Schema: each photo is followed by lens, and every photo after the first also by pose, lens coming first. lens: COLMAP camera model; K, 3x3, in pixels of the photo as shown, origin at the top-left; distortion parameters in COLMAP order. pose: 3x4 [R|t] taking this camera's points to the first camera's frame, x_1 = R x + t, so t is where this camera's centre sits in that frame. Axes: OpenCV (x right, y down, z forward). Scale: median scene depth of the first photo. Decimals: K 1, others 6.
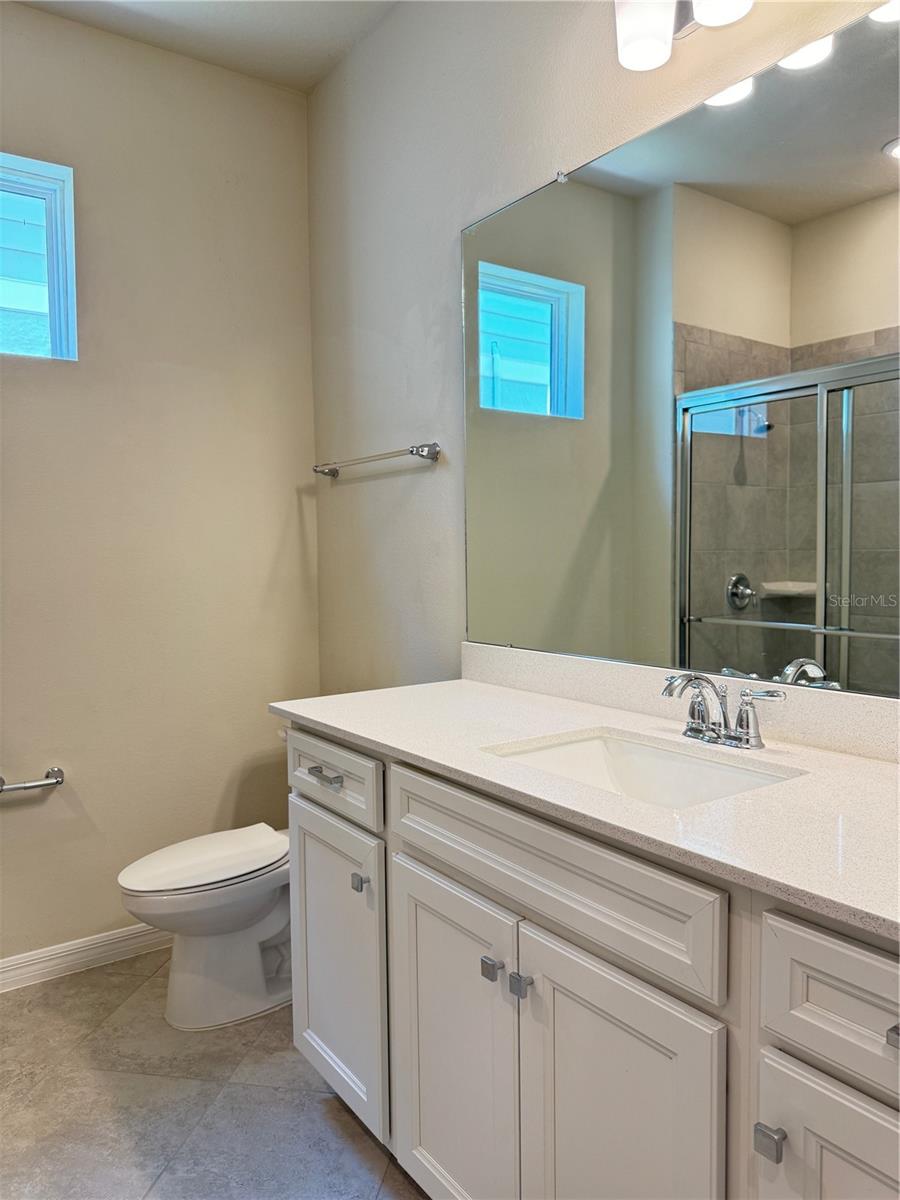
lens RADIAL K [[839.8, 0, 446.9], [0, 839.8, 599.4], [0, 0, 1]] dist [0.045696, -0.025564]
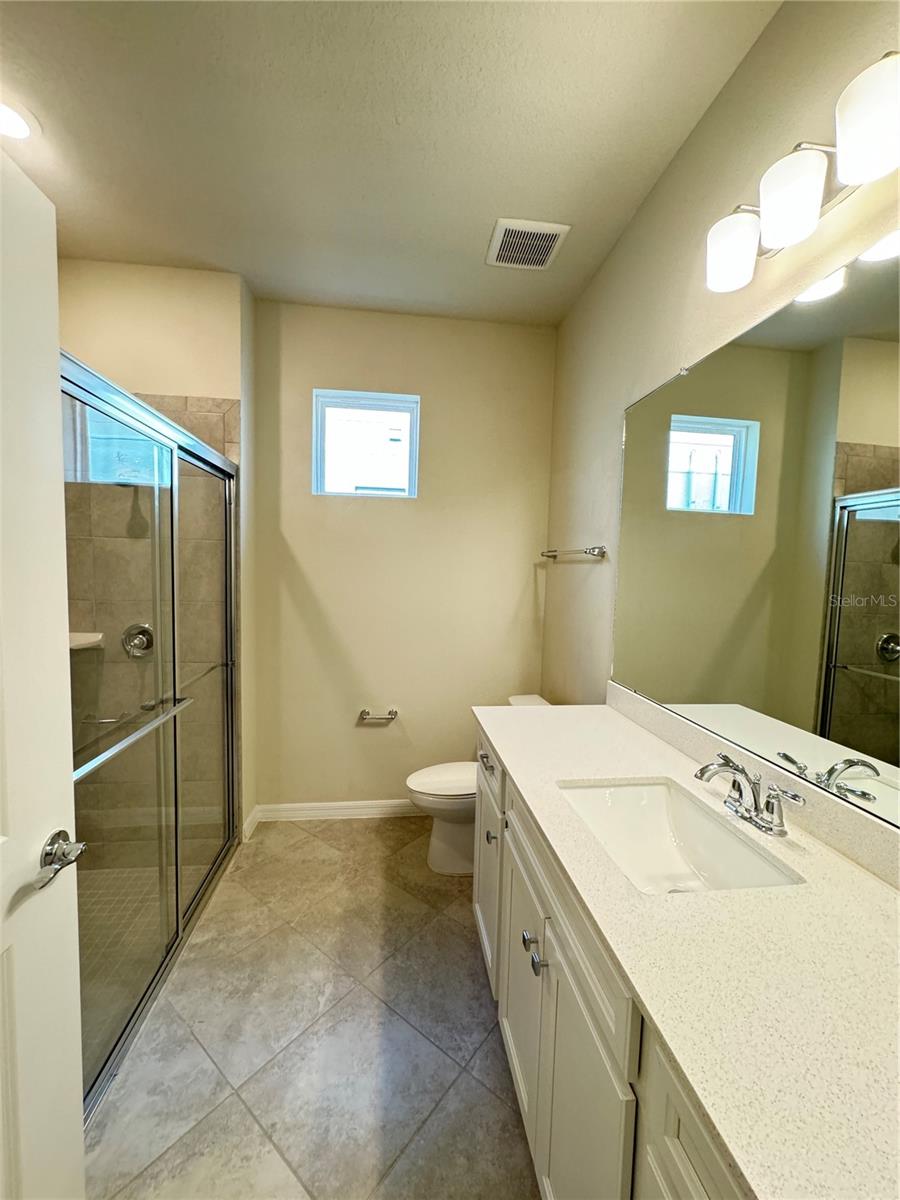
lens RADIAL K [[481.1, 0, 454.1], [0, 481.1, 601.2], [0, 0, 1]] dist [-0.001727, 0.000259]
pose [[0.891688, 0.073270, -0.446681, 0.113654], [-0.070476, 0.997251, 0.022895, -0.070271], [0.447131, 0.011065, 0.894400, 0.080492]]
